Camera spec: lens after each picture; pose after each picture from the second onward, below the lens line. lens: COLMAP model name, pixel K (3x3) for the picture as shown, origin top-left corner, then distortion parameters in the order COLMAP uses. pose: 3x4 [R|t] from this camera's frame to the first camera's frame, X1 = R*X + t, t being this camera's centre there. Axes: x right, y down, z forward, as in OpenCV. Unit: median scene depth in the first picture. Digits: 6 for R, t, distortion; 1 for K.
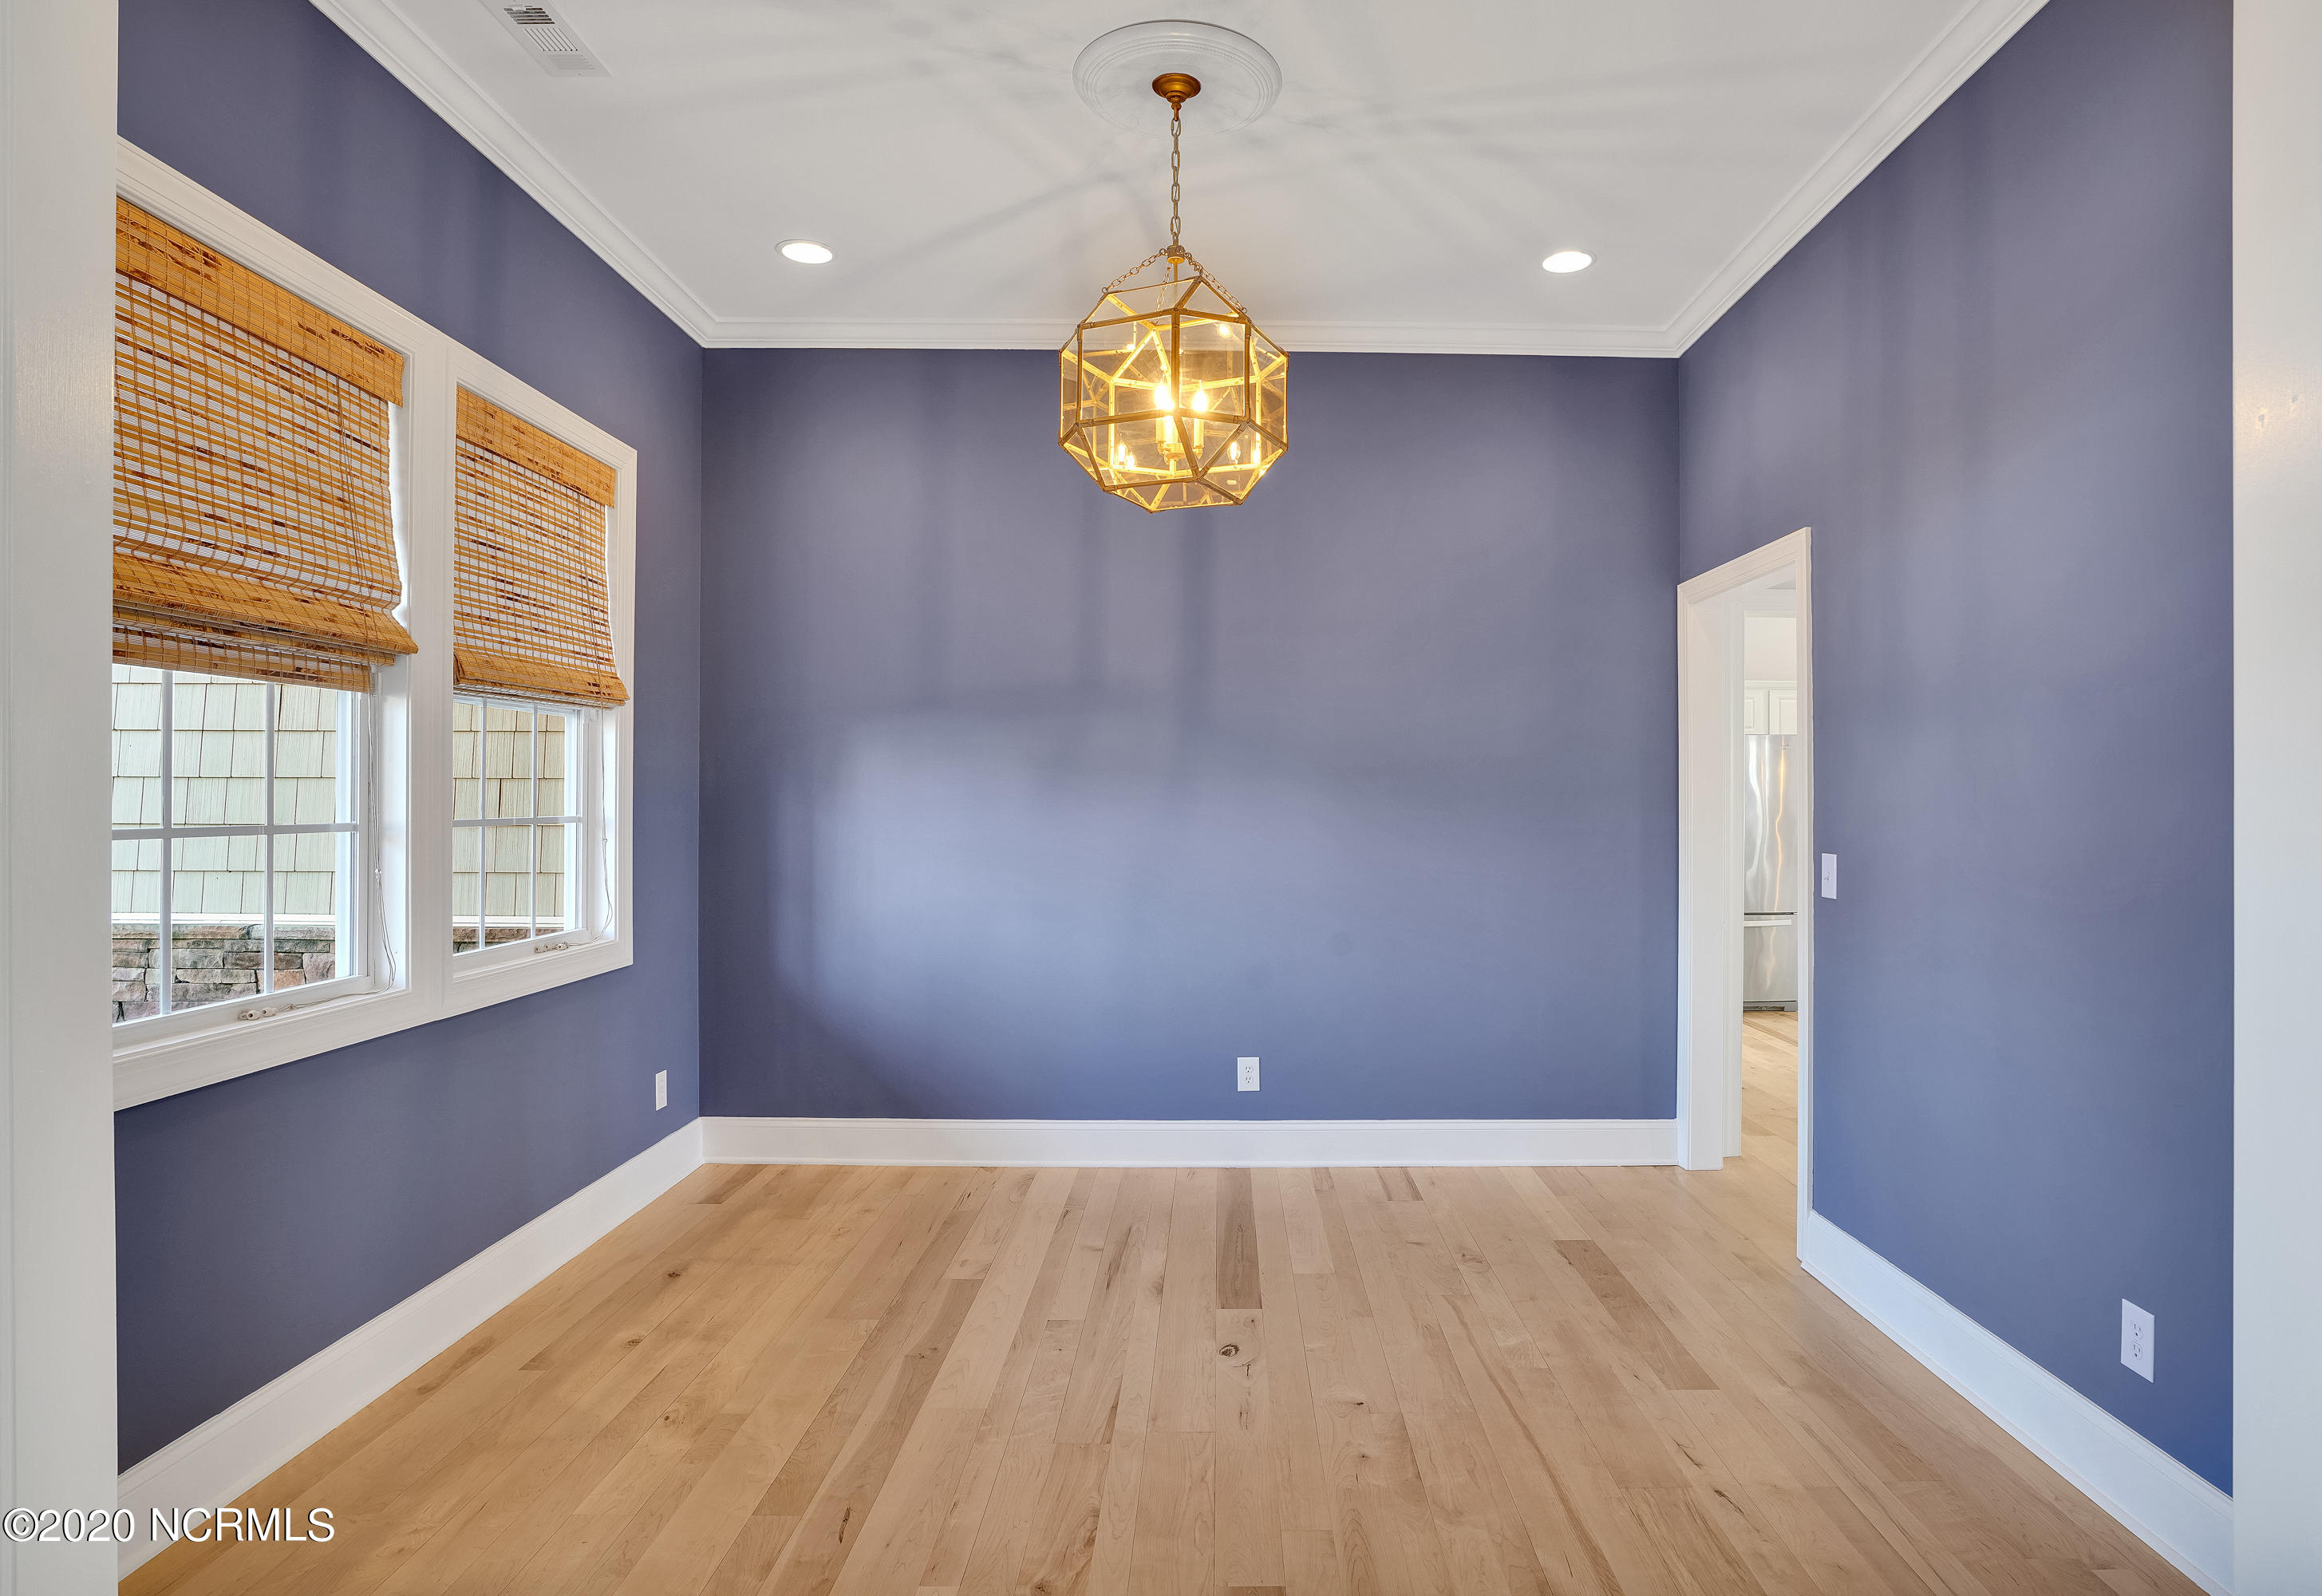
lens RADIAL K [[1384.5, 0, 1161.0], [0, 1384.5, 798.0], [0, 0, 1]] dist [0.000742, 0.000256]
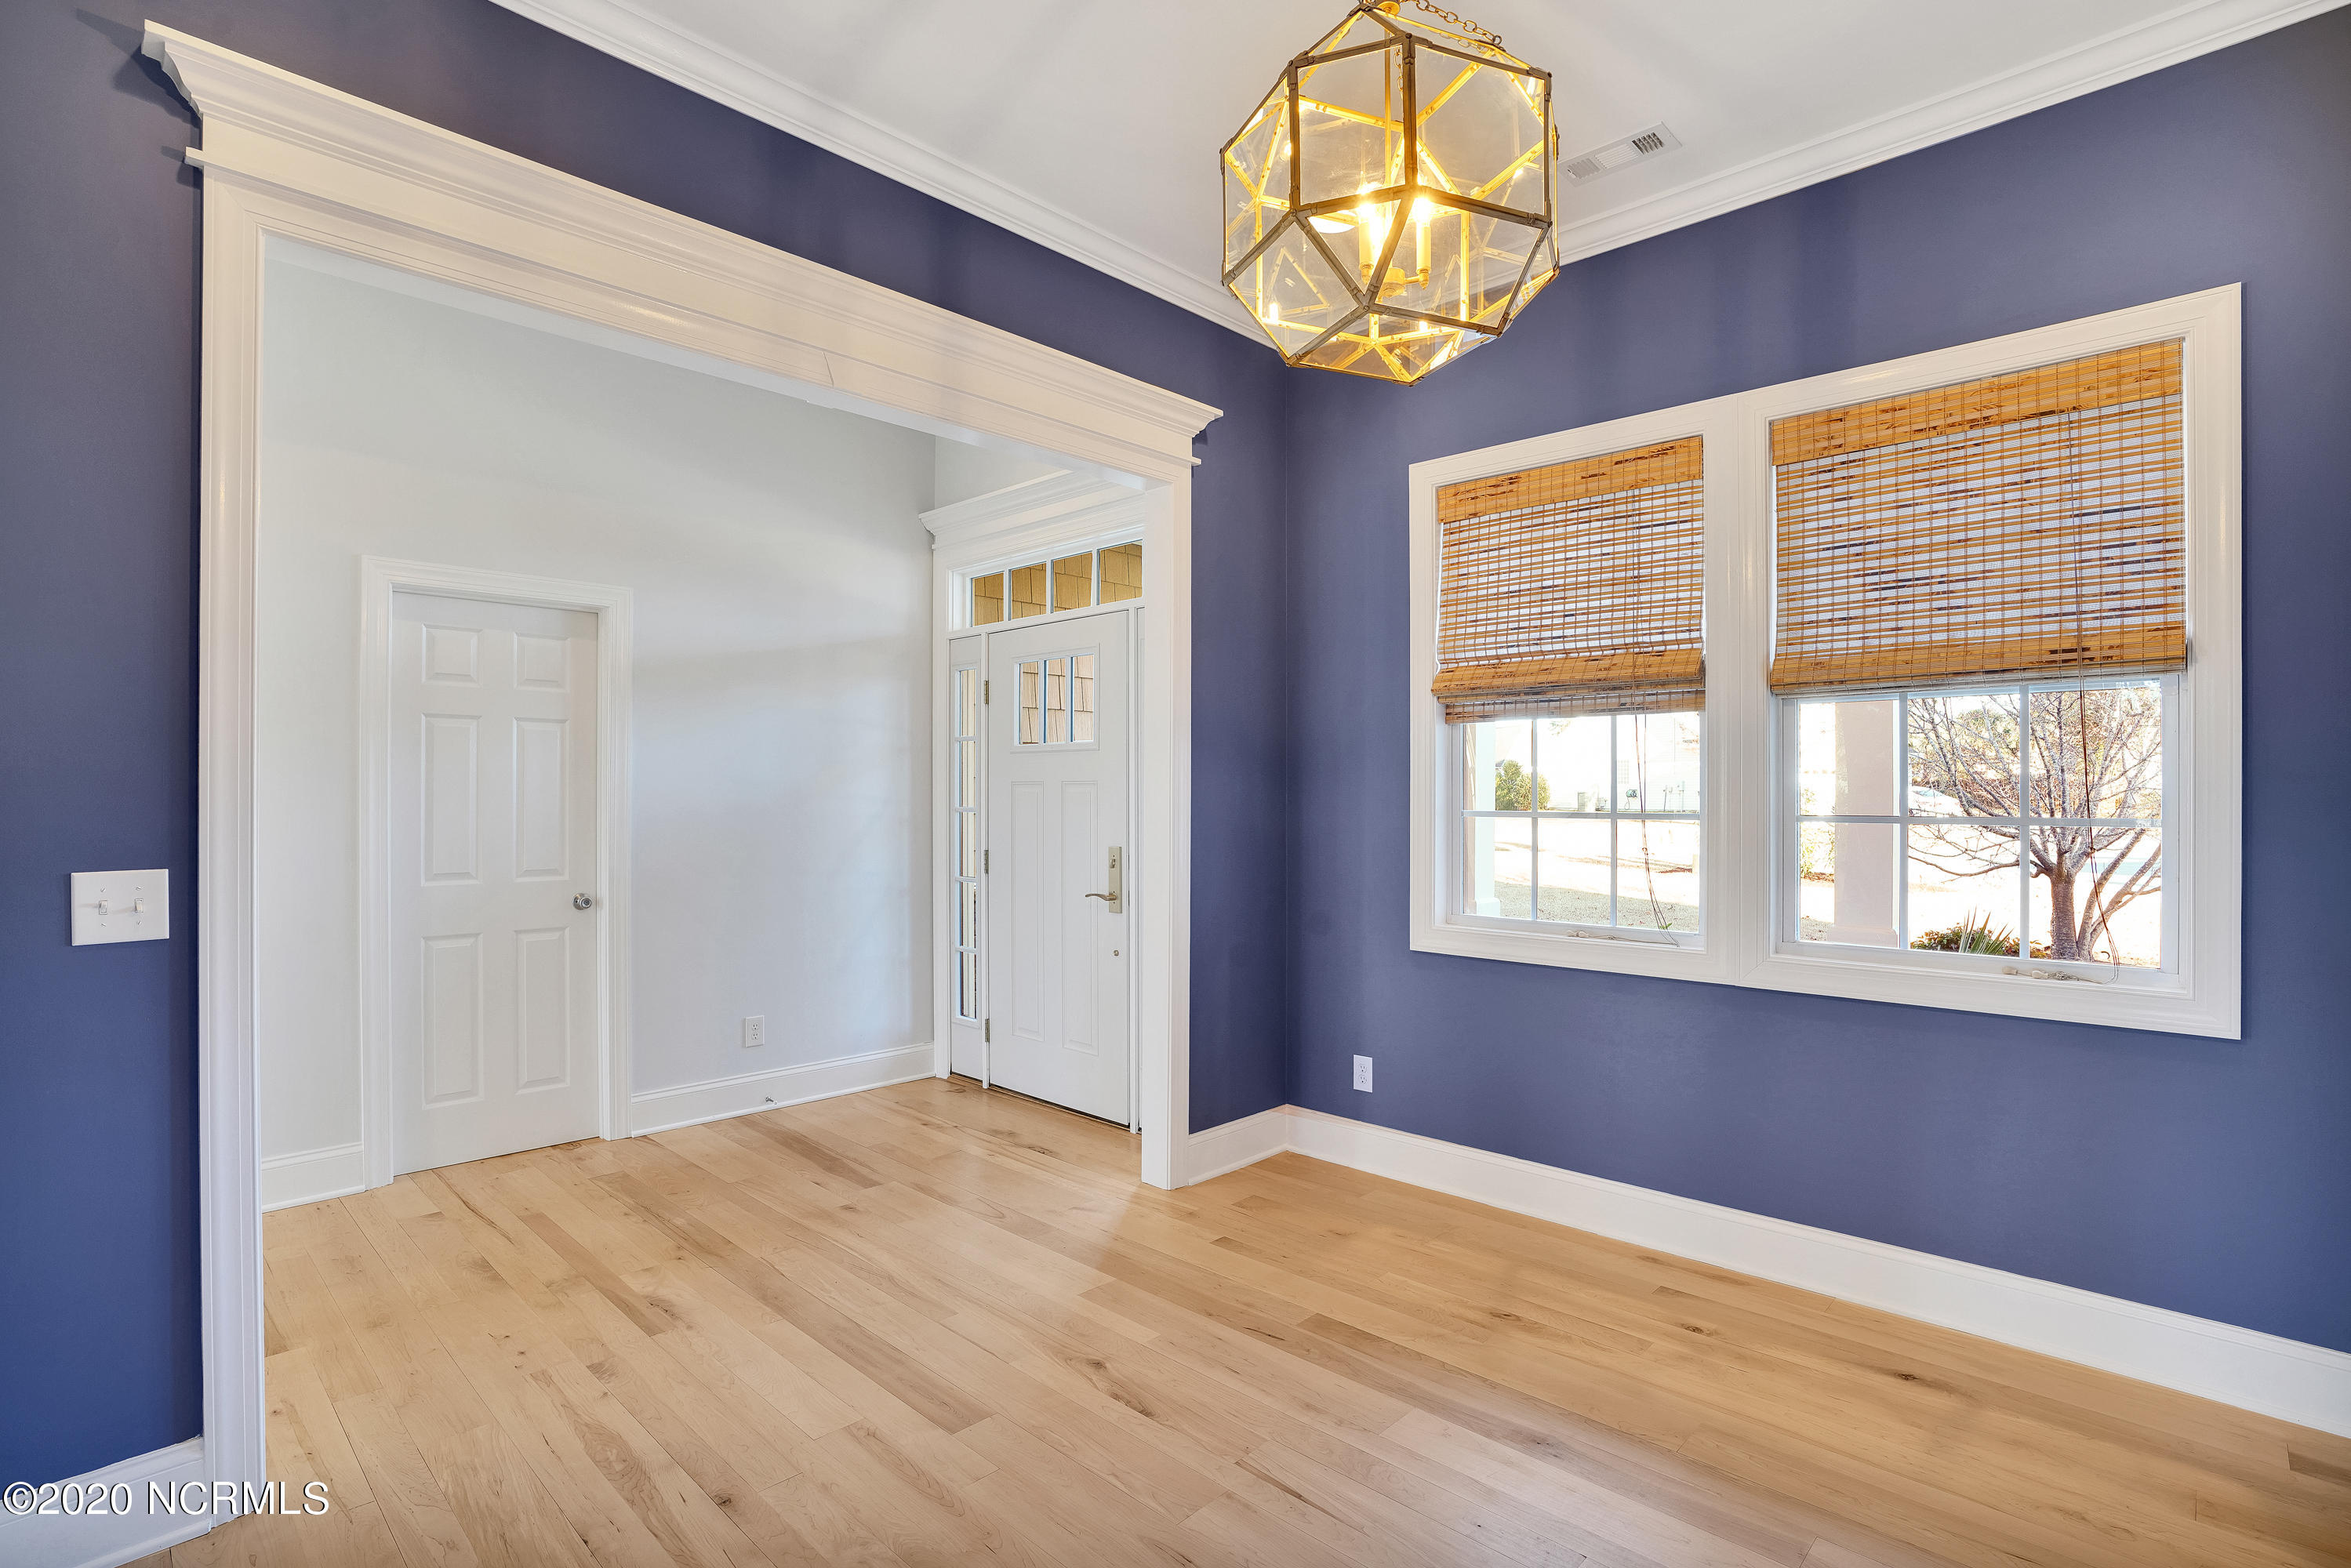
lens RADIAL K [[1101.3, 0, 1175.5], [0, 1101.3, 784.0], [0, 0, 1]] dist [0.000260, 0.000035]
pose [[-0.666842, -0.001517, -0.745197, 0.449939], [0.001670, 0.999992, -0.003531, -0.005578], [0.745197, -0.003599, -0.666835, 1.180860]]
